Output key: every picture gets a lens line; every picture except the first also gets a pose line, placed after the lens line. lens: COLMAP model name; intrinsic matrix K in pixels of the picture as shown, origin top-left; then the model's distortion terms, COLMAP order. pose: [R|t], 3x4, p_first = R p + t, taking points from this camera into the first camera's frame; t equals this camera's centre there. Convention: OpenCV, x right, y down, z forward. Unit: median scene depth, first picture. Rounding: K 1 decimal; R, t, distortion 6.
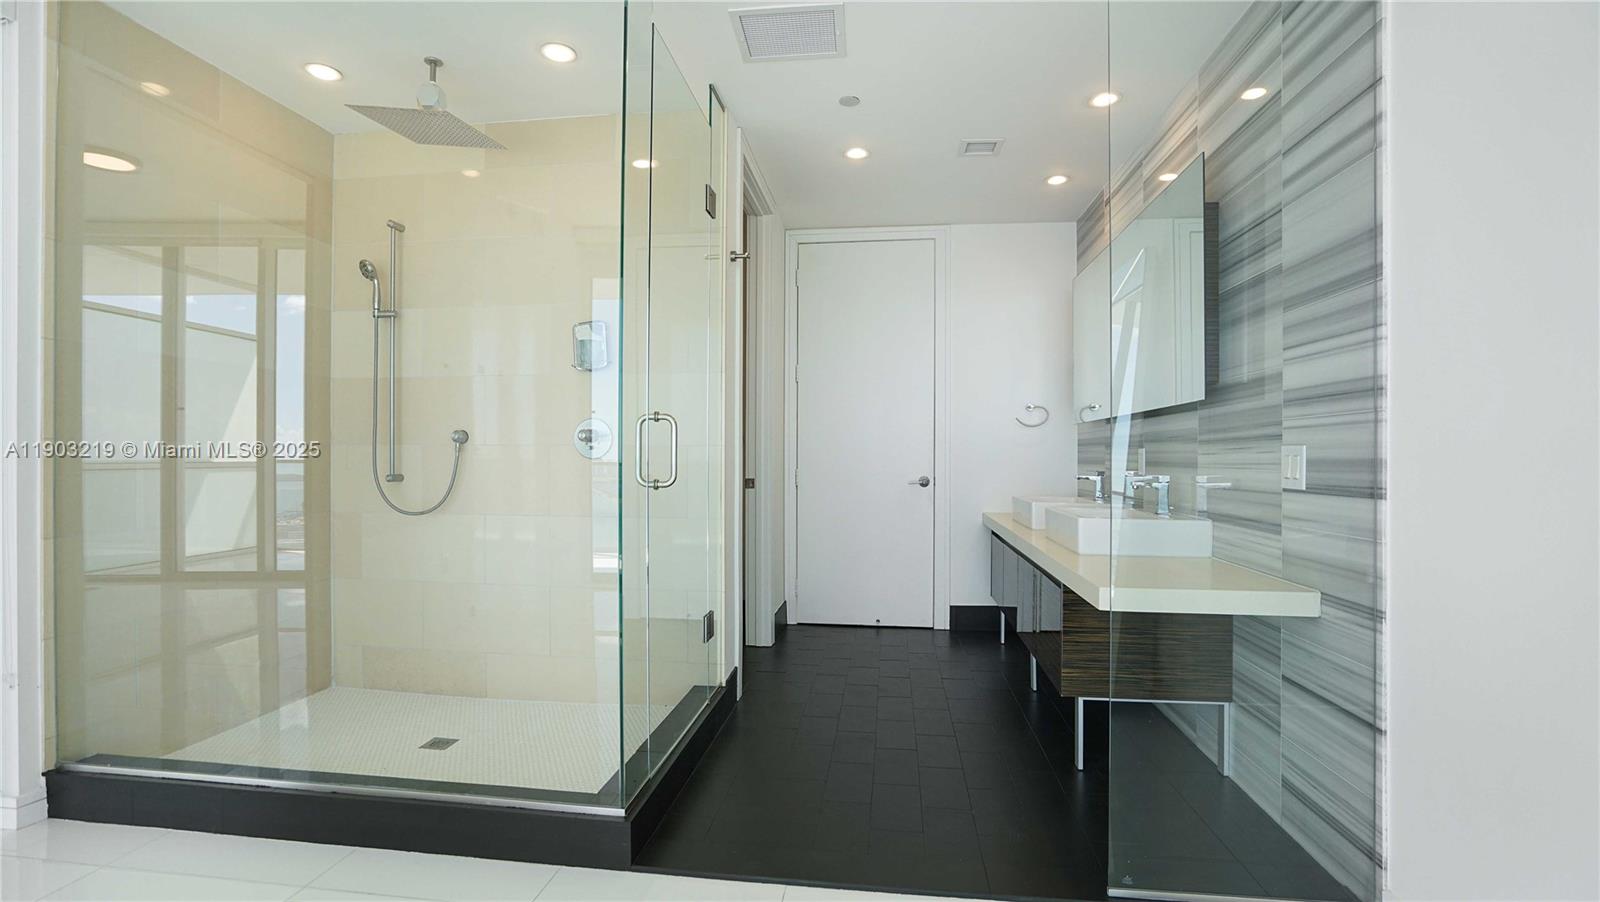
lens RADIAL K [[743.2, 0, 801.0], [0, 743.2, 456.8], [0, 0, 1]] dist [-0.029084, 0.011609]
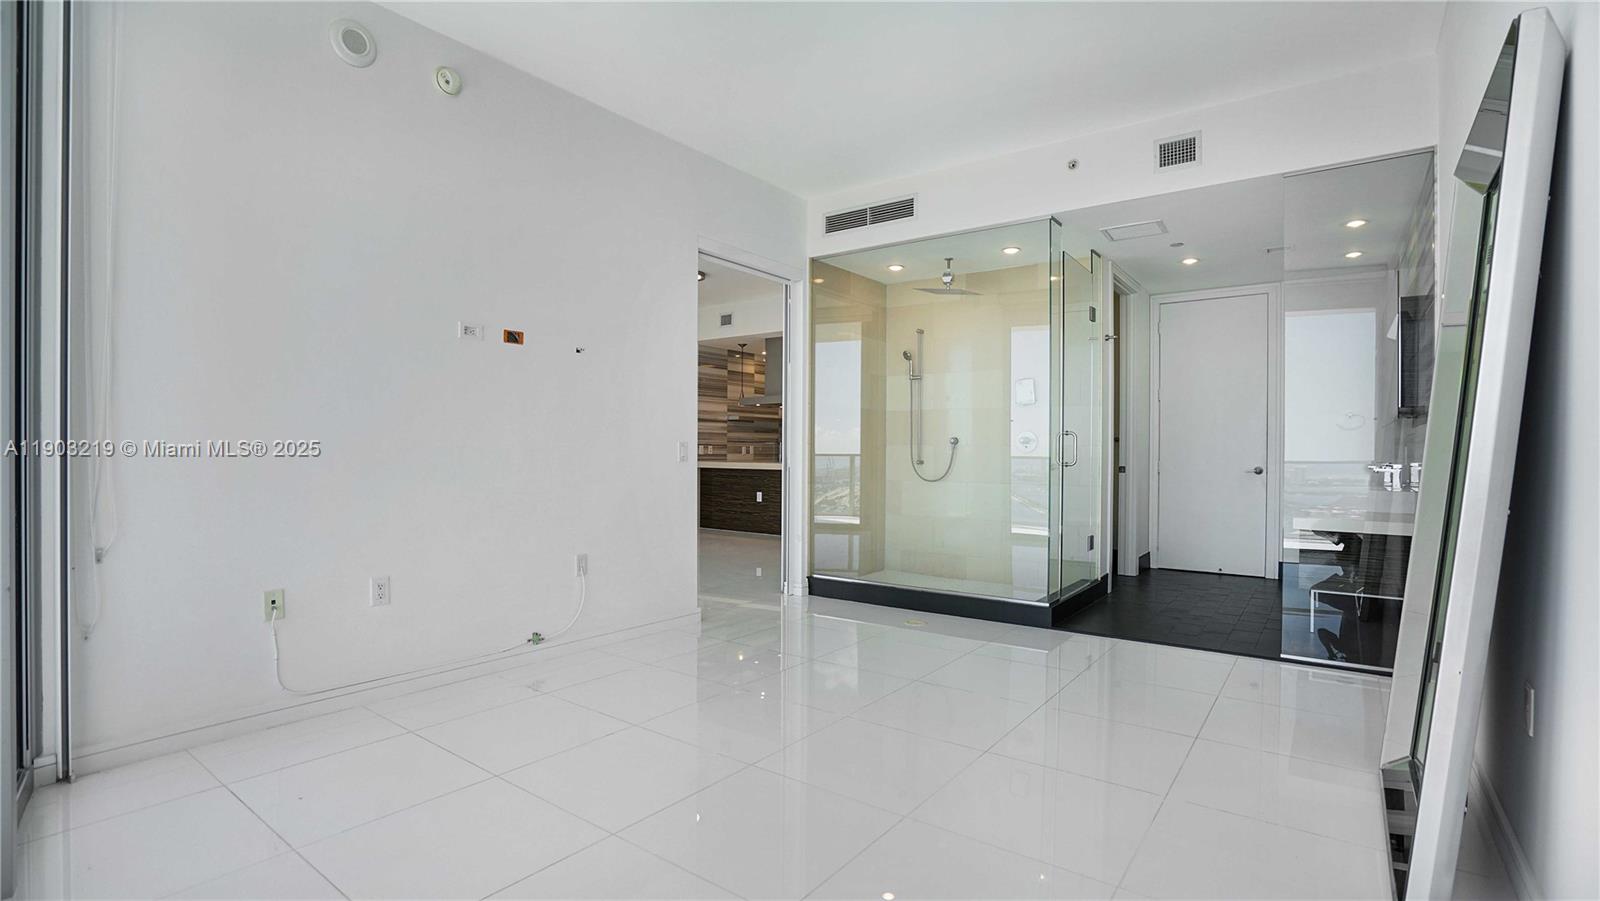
lens RADIAL K [[747.5, 0, 795.7], [0, 747.5, 453.9], [0, 0, 1]] dist [-0.041806, 0.014679]
pose [[0.871099, 0.004449, -0.491087, 0.125484], [-0.003526, 0.999990, 0.002805, 0.001929], [0.491095, -0.000712, 0.871106, -0.858511]]
